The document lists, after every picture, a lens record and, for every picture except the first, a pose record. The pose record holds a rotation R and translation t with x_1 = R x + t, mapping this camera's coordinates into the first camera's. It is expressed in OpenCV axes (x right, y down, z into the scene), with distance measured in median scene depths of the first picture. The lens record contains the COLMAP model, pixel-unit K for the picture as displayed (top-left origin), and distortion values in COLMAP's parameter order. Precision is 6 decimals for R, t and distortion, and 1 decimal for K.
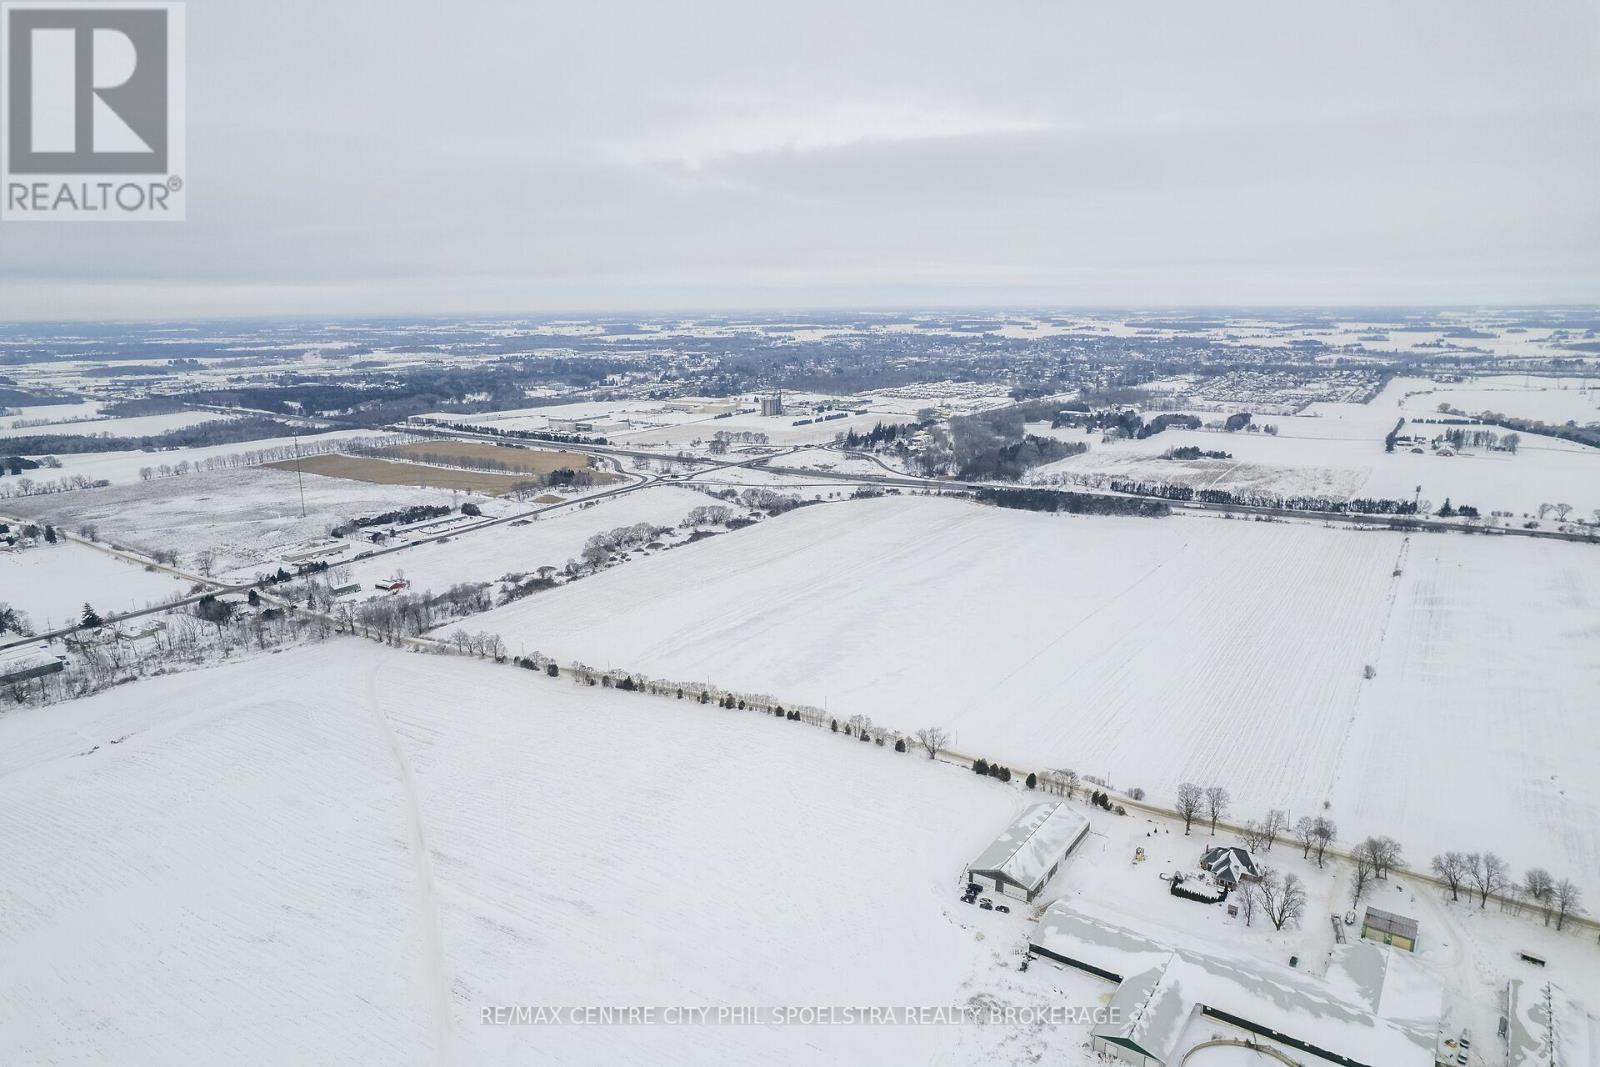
lens RADIAL K [[1023.9, 0, 800.0], [0, 1023.9, 533.5], [0, 0, 1]] dist [-0.081413, 0.076132]
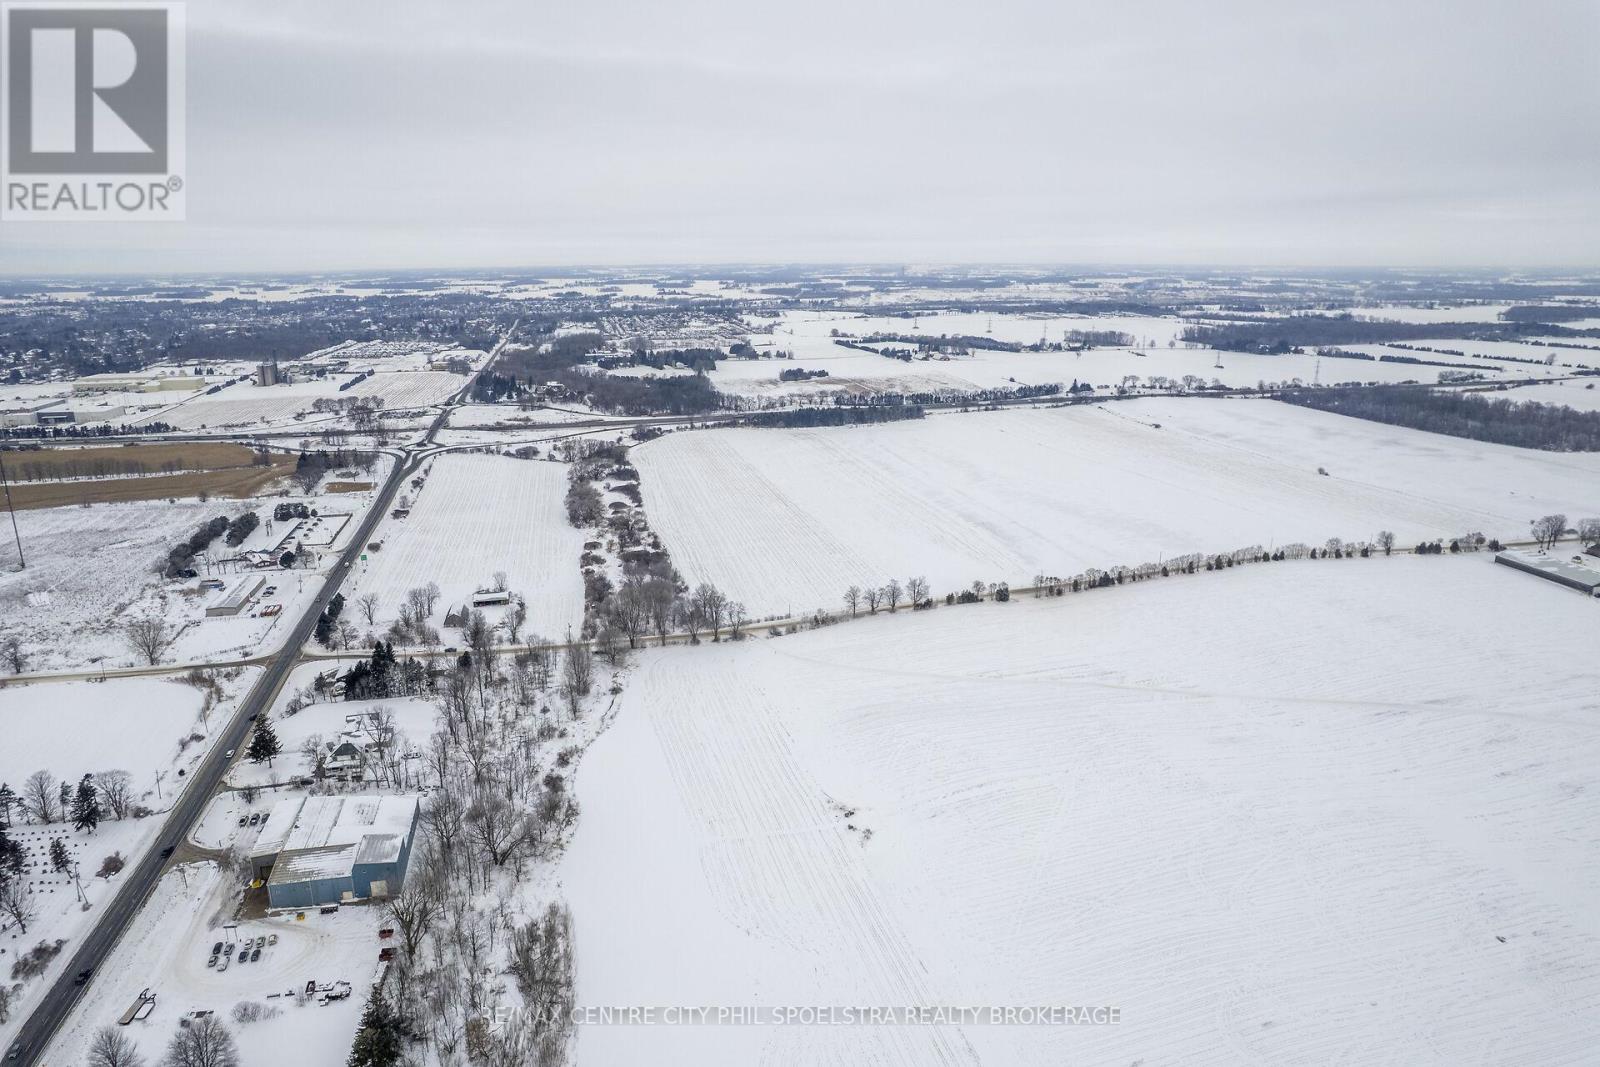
lens RADIAL K [[1023.9, 0, 800.0], [0, 1023.9, 533.5], [0, 0, 1]] dist [-0.081413, 0.076132]
pose [[0.695556, -0.181734, 0.695107, -0.425291], [0.156869, 0.982552, 0.099915, -0.018029], [-0.701137, 0.039545, 0.711929, 0.198284]]
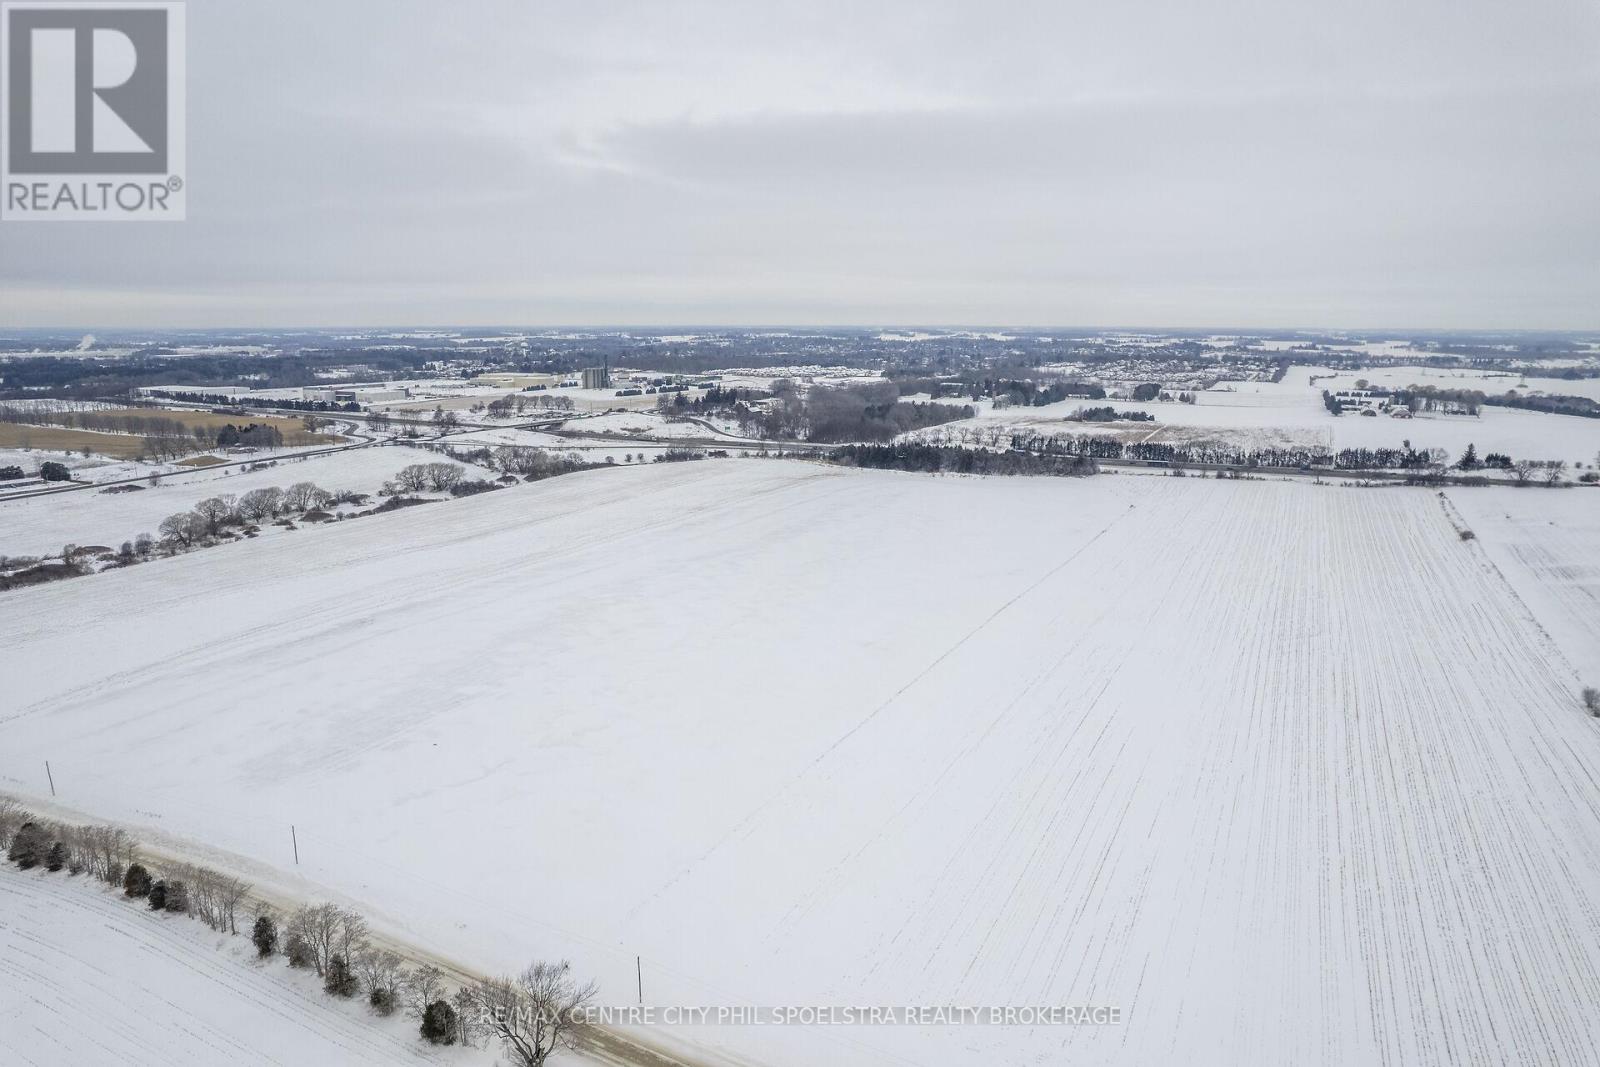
lens RADIAL K [[1023.9, 0, 800.0], [0, 1023.9, 533.5], [0, 0, 1]] dist [-0.081413, 0.076132]
pose [[0.993461, -0.010600, 0.113679, 0.056448], [0.012849, 0.999736, -0.019070, 0.025436], [-0.113447, 0.020406, 0.993335, 0.233705]]
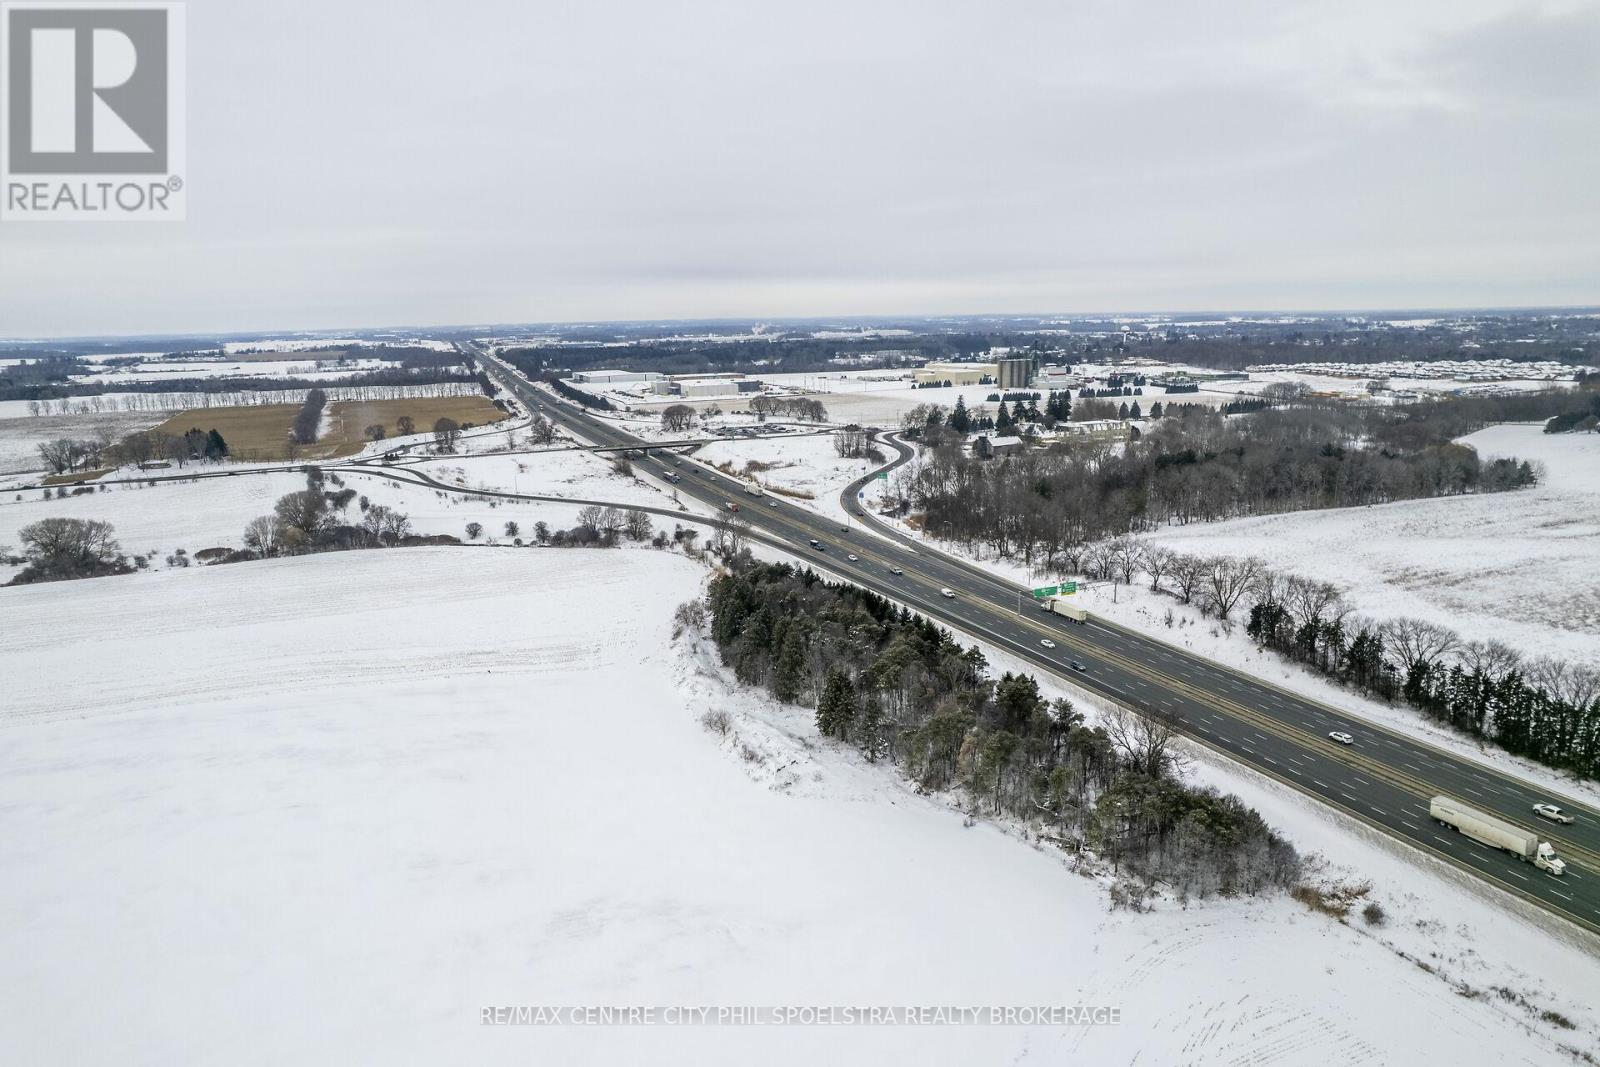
lens RADIAL K [[1023.9, 0, 800.0], [0, 1023.9, 533.5], [0, 0, 1]] dist [-0.081413, 0.076132]
pose [[0.820639, 0.112462, -0.560272, 0.284554], [-0.113817, 0.992966, 0.032606, -0.051209], [0.559998, 0.037011, 0.827667, 0.615590]]
